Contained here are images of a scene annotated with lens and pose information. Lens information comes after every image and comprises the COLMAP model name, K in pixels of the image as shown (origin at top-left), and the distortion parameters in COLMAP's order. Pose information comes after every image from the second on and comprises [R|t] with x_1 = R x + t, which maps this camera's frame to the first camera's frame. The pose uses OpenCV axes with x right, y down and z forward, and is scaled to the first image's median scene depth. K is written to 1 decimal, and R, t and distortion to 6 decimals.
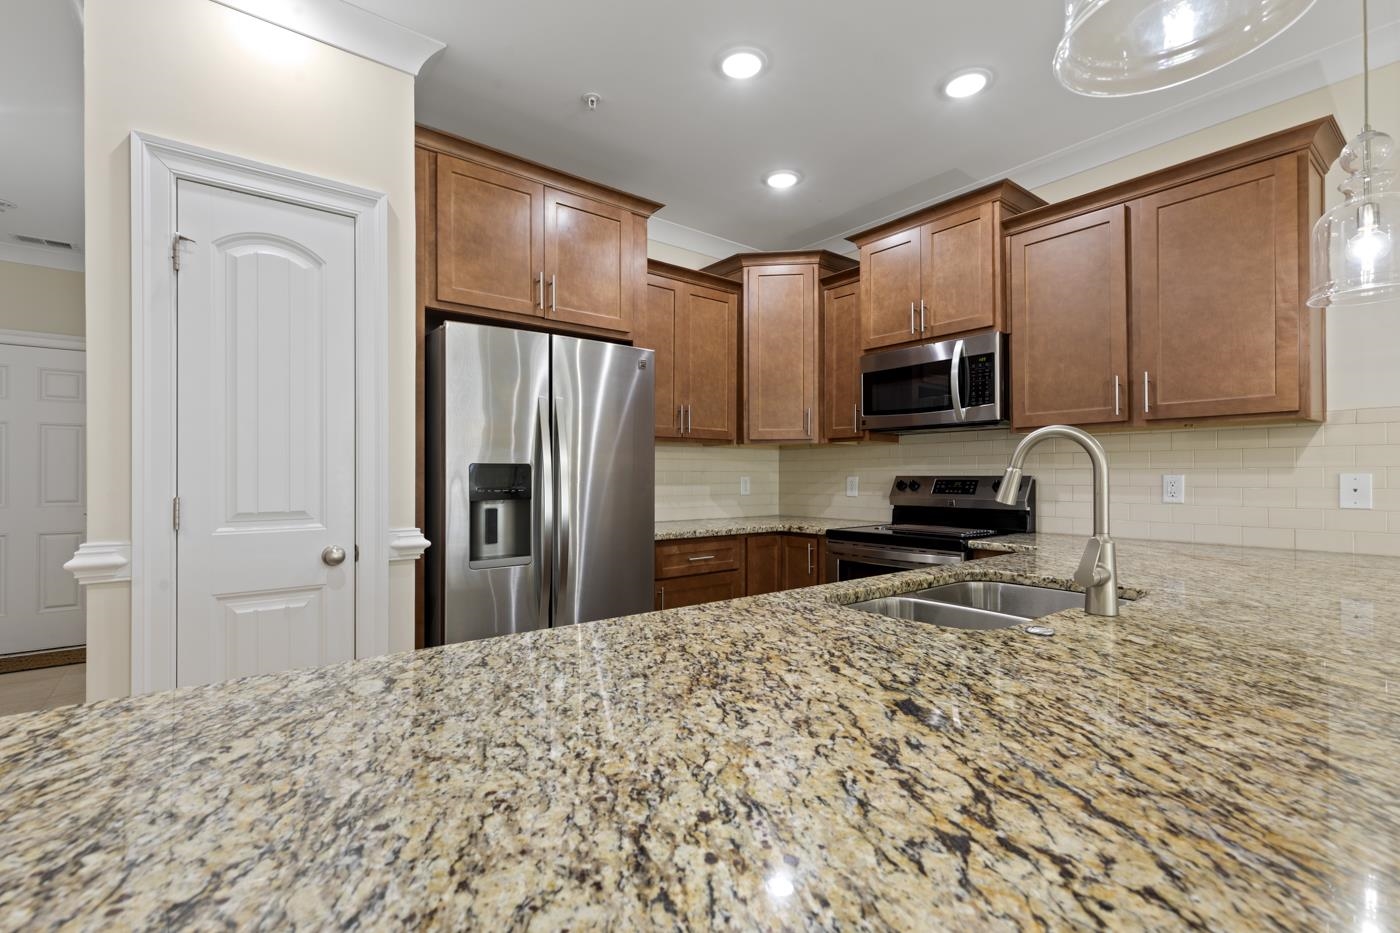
lens RADIAL K [[633.6, 0, 700.3], [0, 633.6, 476.3], [0, 0, 1]] dist [-0.000455, -0.000164]
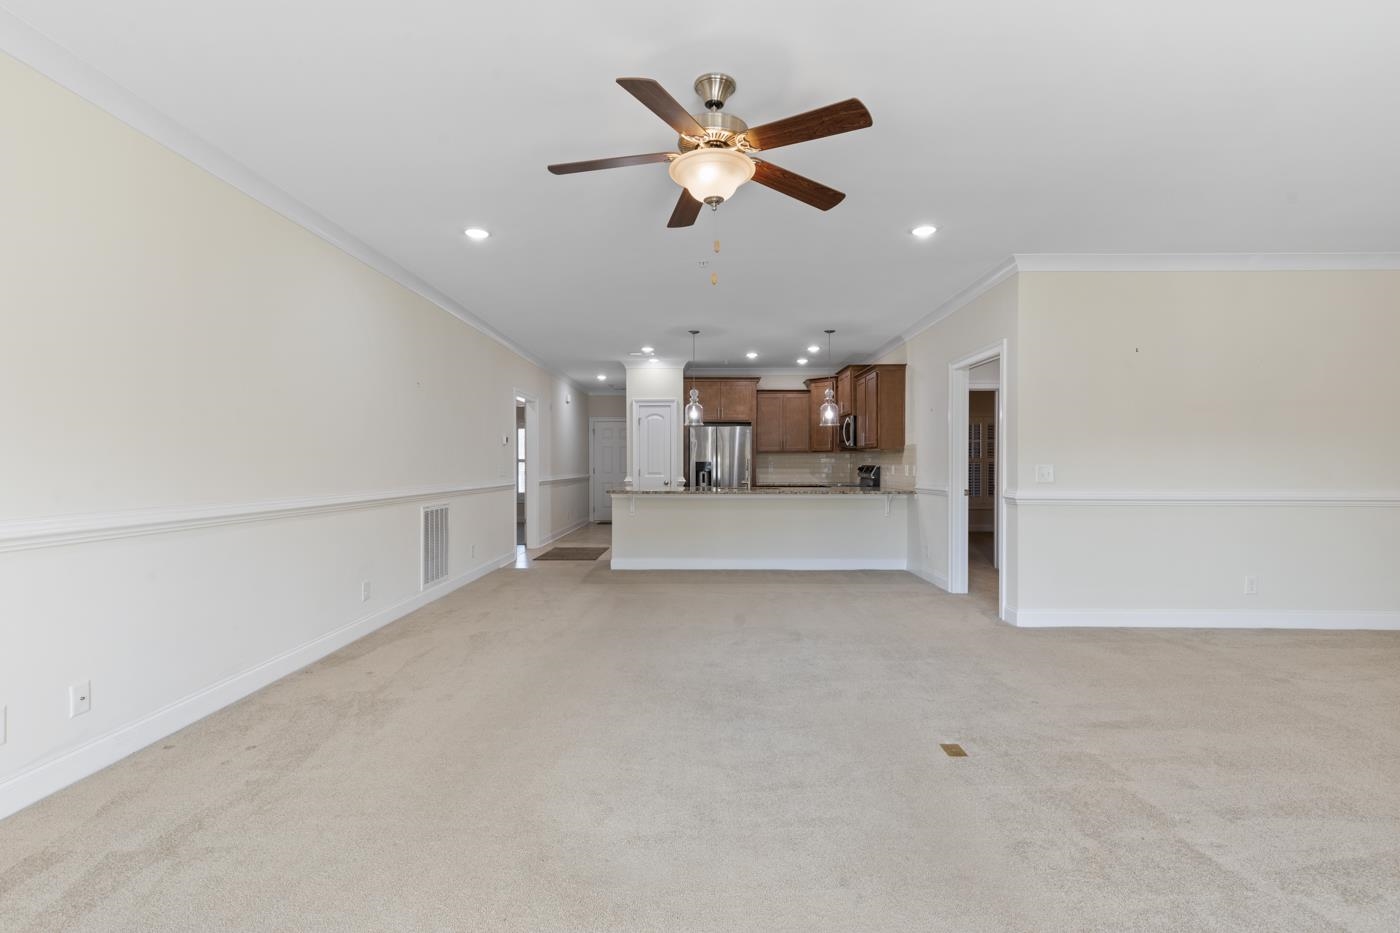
lens RADIAL K [[633.6, 0, 700.3], [0, 633.6, 476.3], [0, 0, 1]] dist [-0.000455, -0.000164]
pose [[0.793715, 0.014015, -0.608128, 1.612297], [-0.001311, 0.999772, 0.021331, -0.011400], [0.608288, -0.016134, 0.793552, -1.663723]]
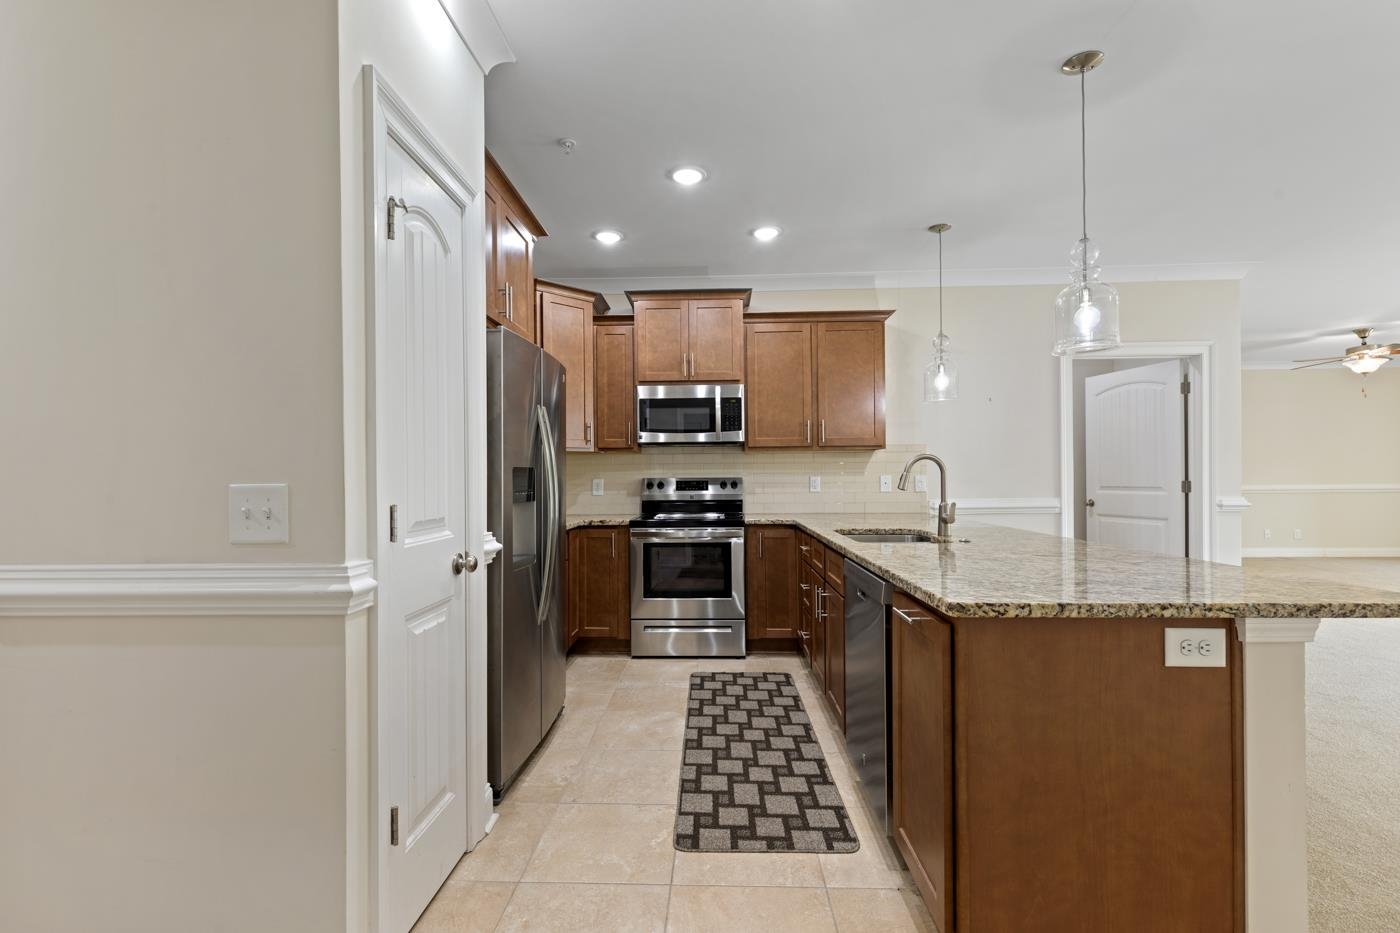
lens RADIAL K [[633.6, 0, 700.3], [0, 633.6, 476.3], [0, 0, 1]] dist [-0.000455, -0.000164]
pose [[0.639074, -0.002400, 0.769142, -0.755594], [0.007548, 0.999967, -0.003152, 0.000611], [-0.769108, 0.007820, 0.639070, 0.088237]]
